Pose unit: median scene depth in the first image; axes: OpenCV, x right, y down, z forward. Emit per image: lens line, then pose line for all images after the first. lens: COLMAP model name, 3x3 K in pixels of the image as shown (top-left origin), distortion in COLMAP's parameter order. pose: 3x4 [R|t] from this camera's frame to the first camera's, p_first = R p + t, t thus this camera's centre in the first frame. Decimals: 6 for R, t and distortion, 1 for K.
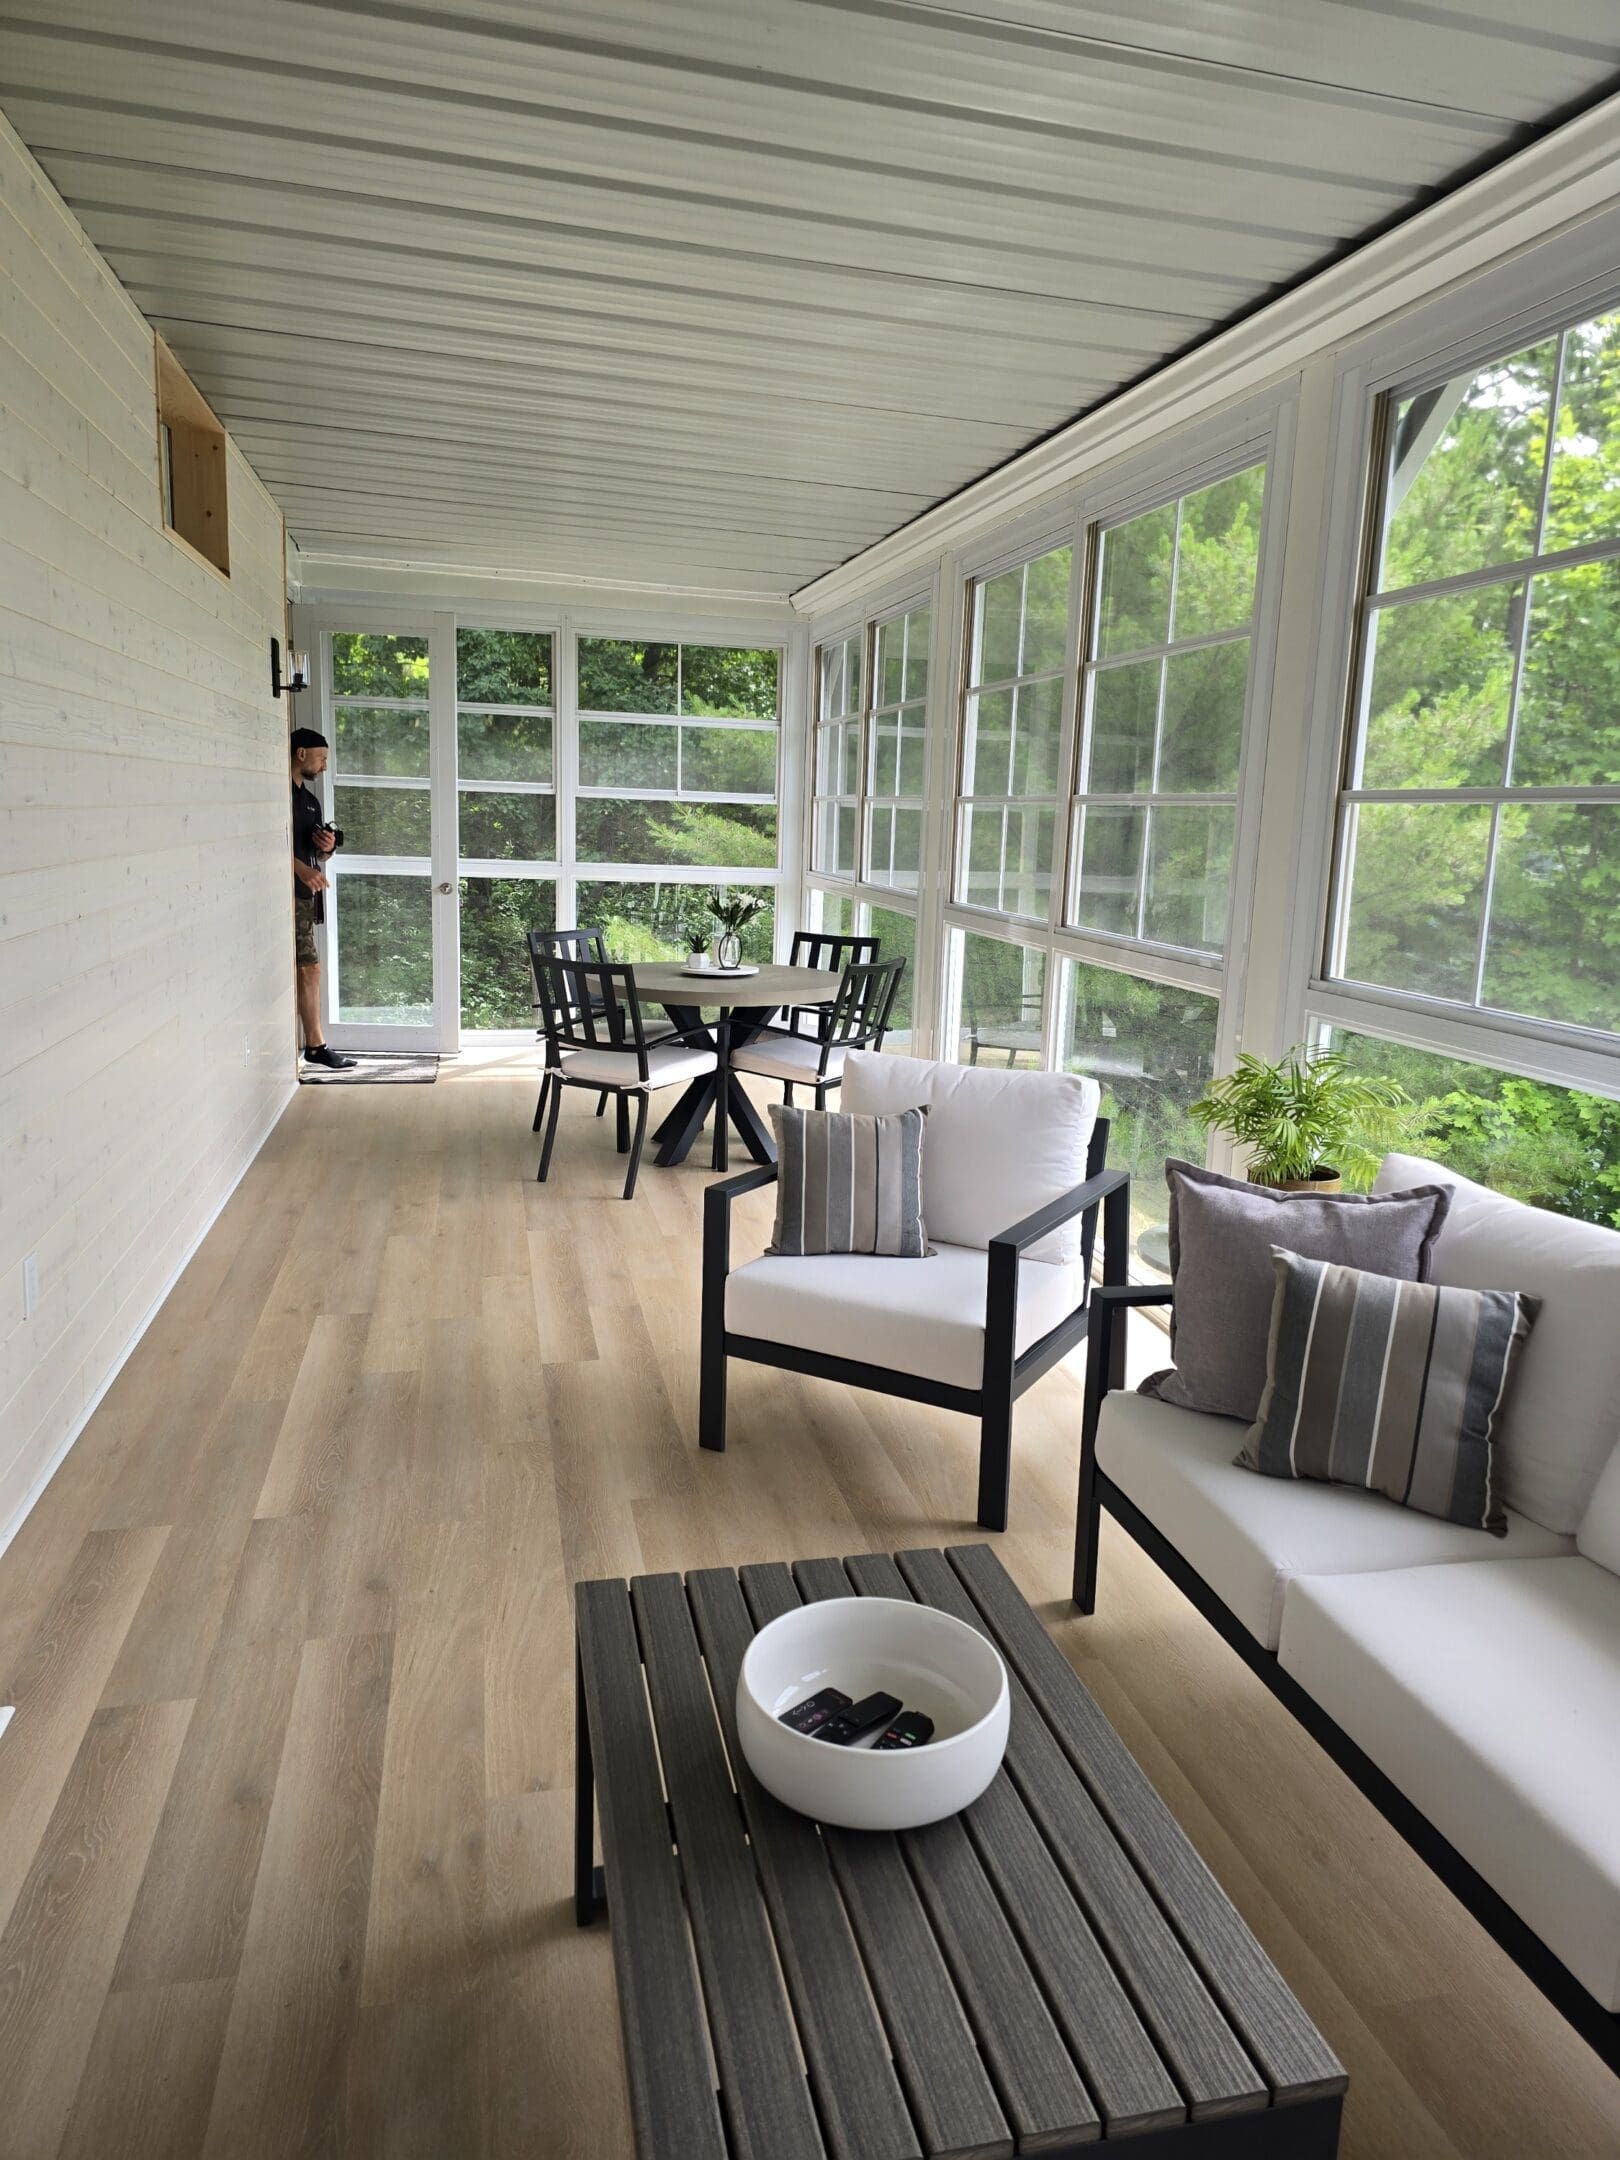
lens RADIAL K [[1470.6, 0, 810.0], [0, 1470.6, 1080.0], [0, 0, 1]] dist [0.026594, -0.002550]
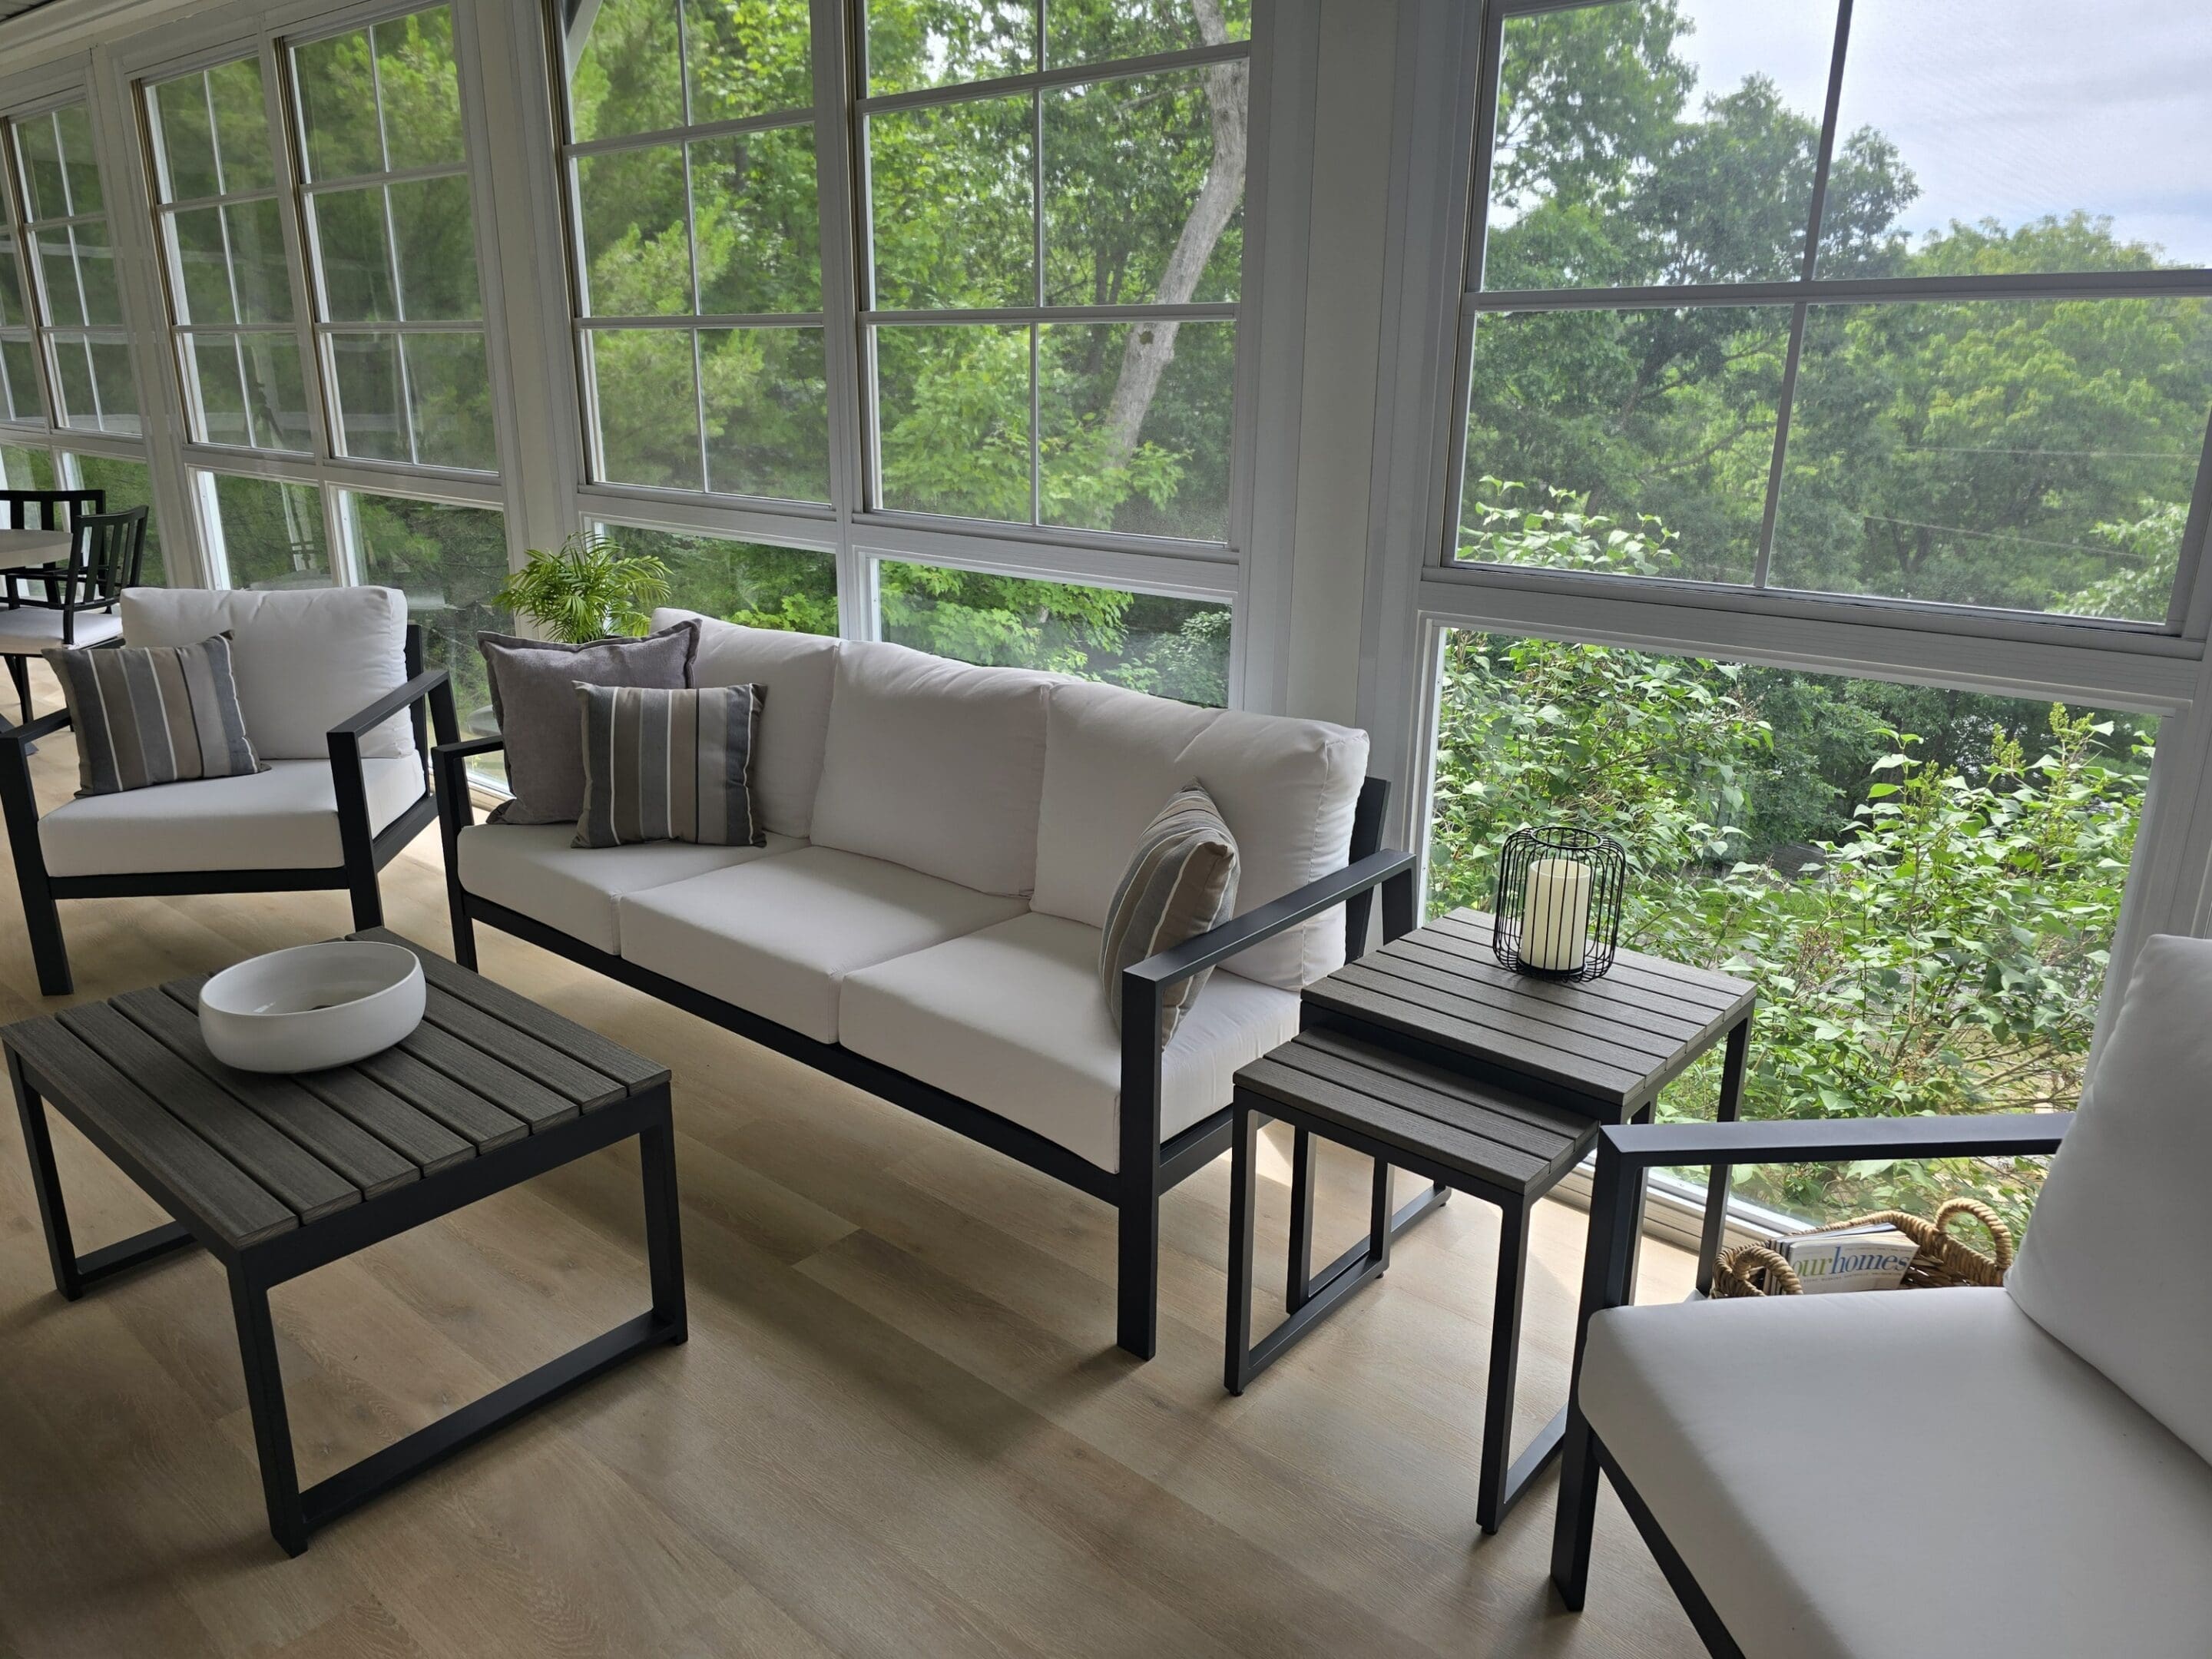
lens RADIAL K [[1506.0, 0, 1106.7], [0, 1506.0, 790.2], [0, 0, 1]] dist [0.026594, -0.002550]
pose [[0.799116, -0.185714, 0.571773, -0.070763], [0.124337, 0.981581, 0.145048, 0.058441], [-0.588179, -0.044818, 0.807488, -0.279890]]
